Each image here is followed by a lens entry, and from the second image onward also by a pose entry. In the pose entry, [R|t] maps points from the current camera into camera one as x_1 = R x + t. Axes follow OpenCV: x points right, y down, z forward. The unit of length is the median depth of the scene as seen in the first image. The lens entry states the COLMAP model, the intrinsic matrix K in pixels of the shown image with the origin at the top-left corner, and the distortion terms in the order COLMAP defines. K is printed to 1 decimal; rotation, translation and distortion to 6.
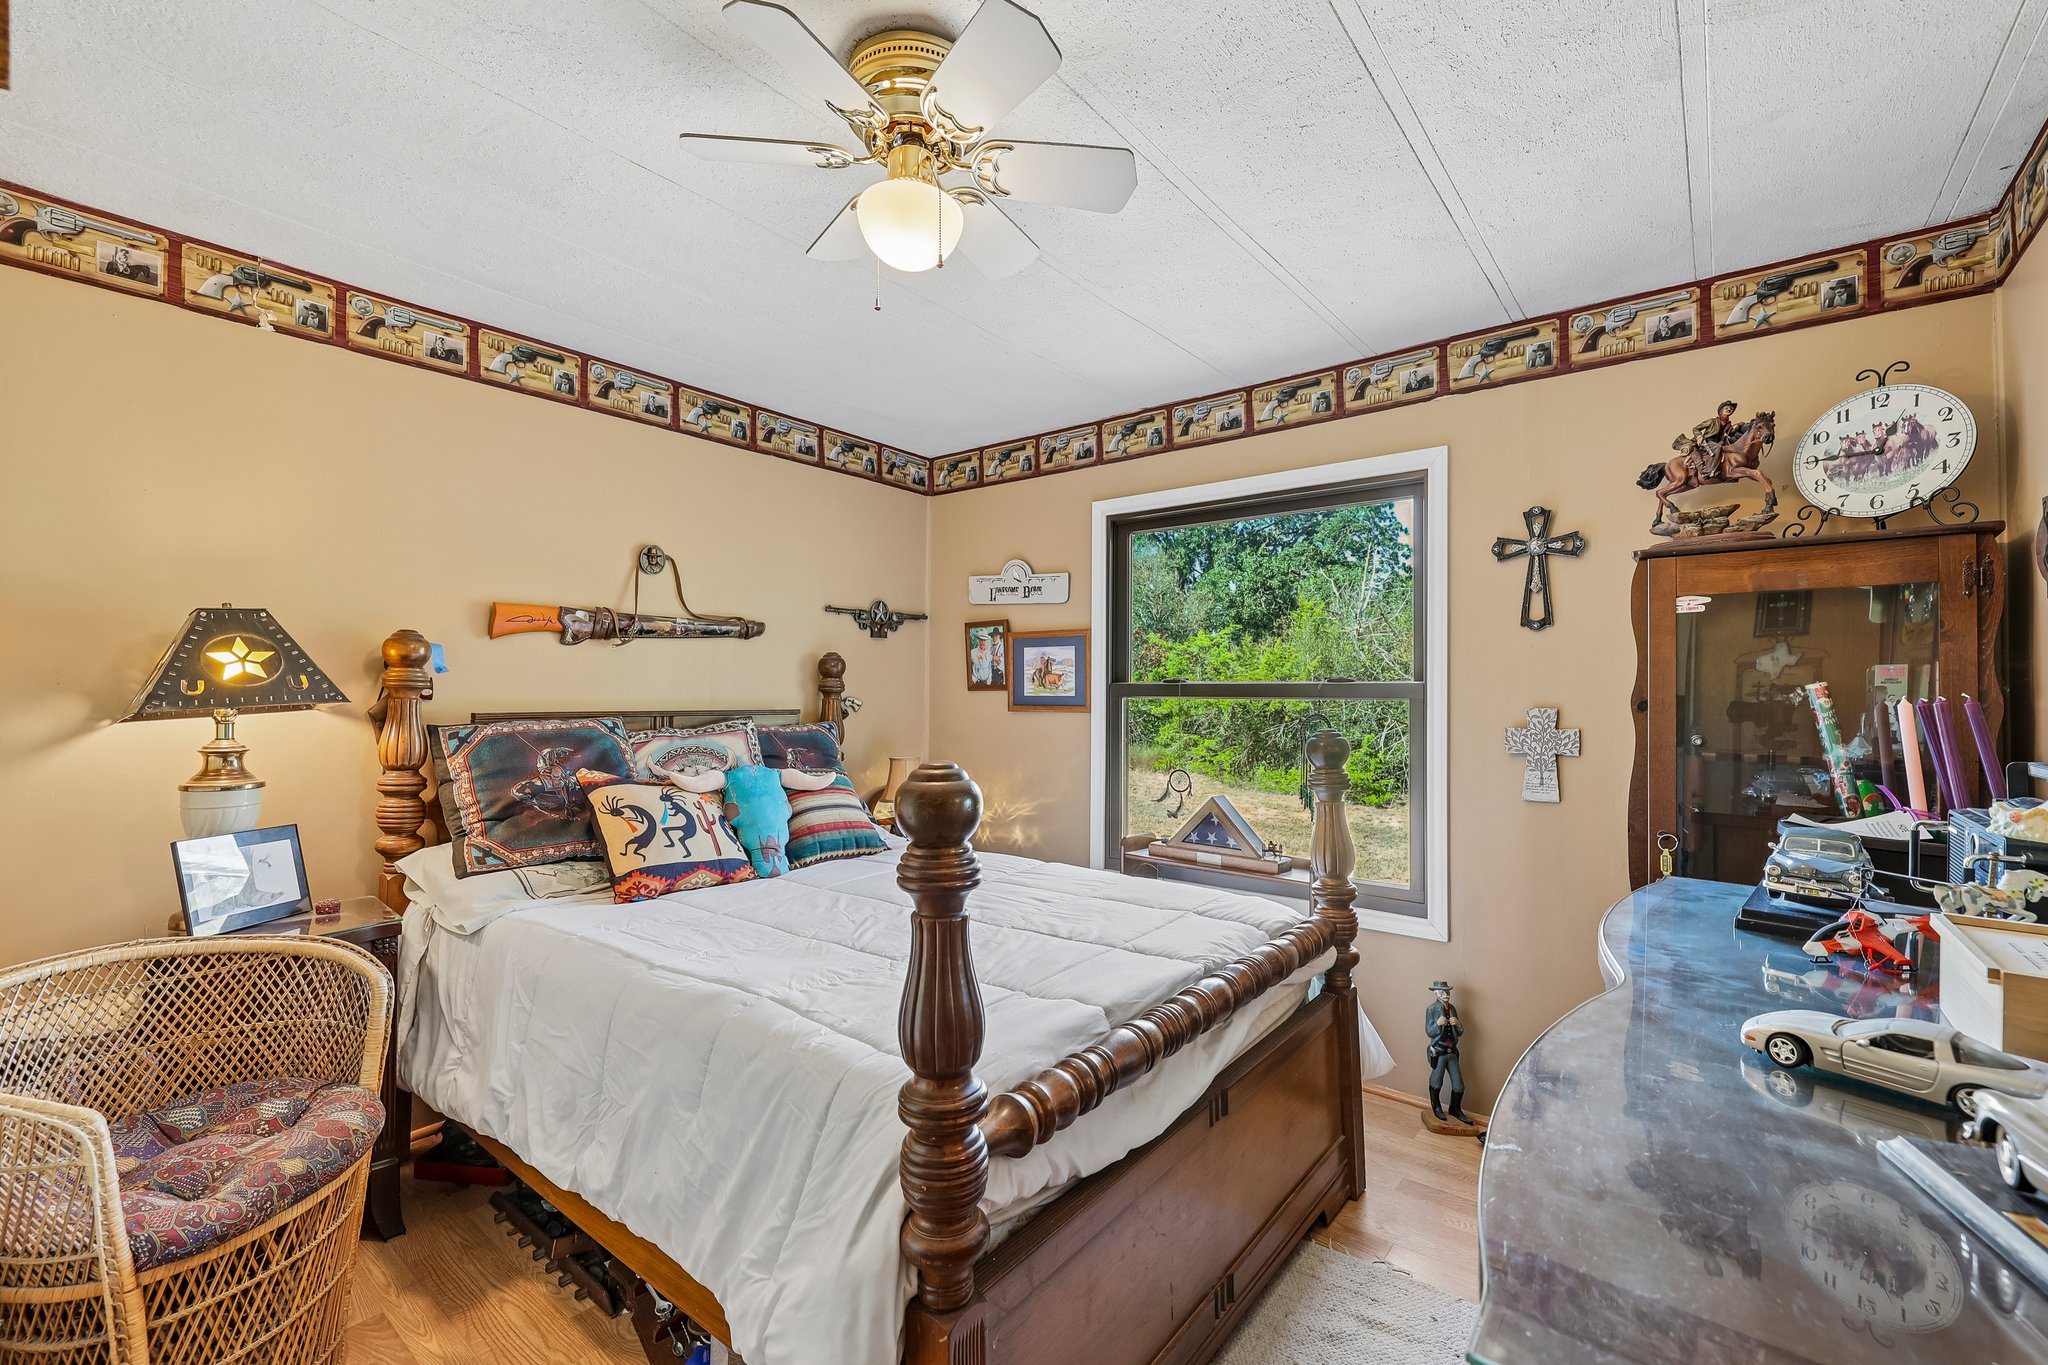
lens RADIAL K [[868.4, 0, 1026.0], [0, 868.4, 683.8], [0, 0, 1]] dist [-0.004924, 0.001303]
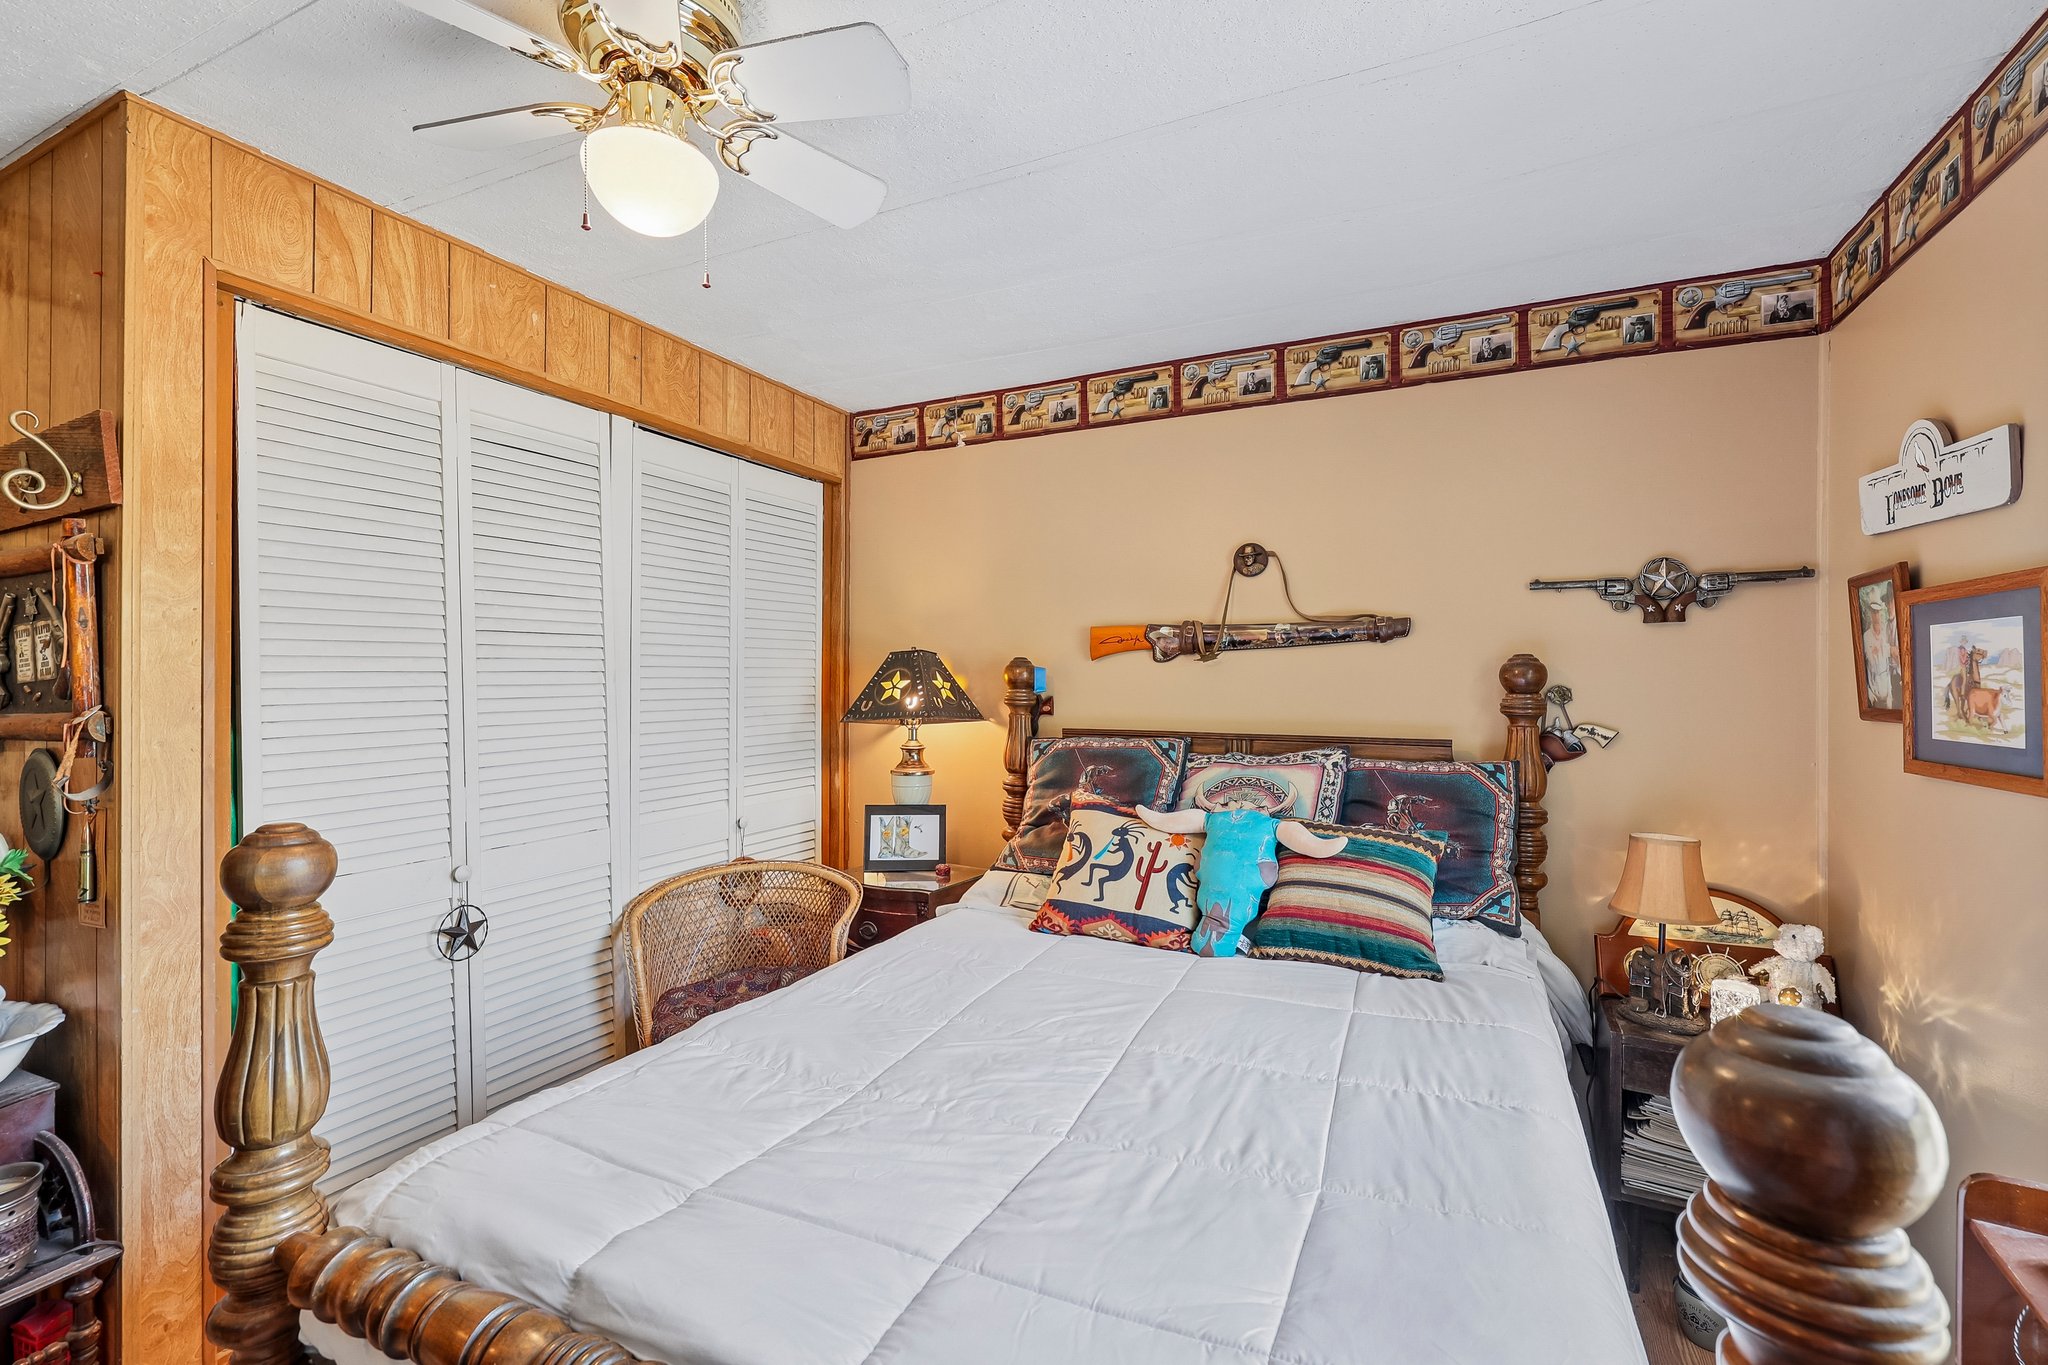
lens RADIAL K [[868.4, 0, 1035.6], [0, 868.4, 683.0], [0, 0, 1]] dist [-0.004924, 0.001303]
pose [[0.229728, -0.002301, -0.973252, 0.387994], [0.007860, 0.999969, -0.000508, -0.021035], [0.973223, -0.007533, 0.229739, 0.609962]]
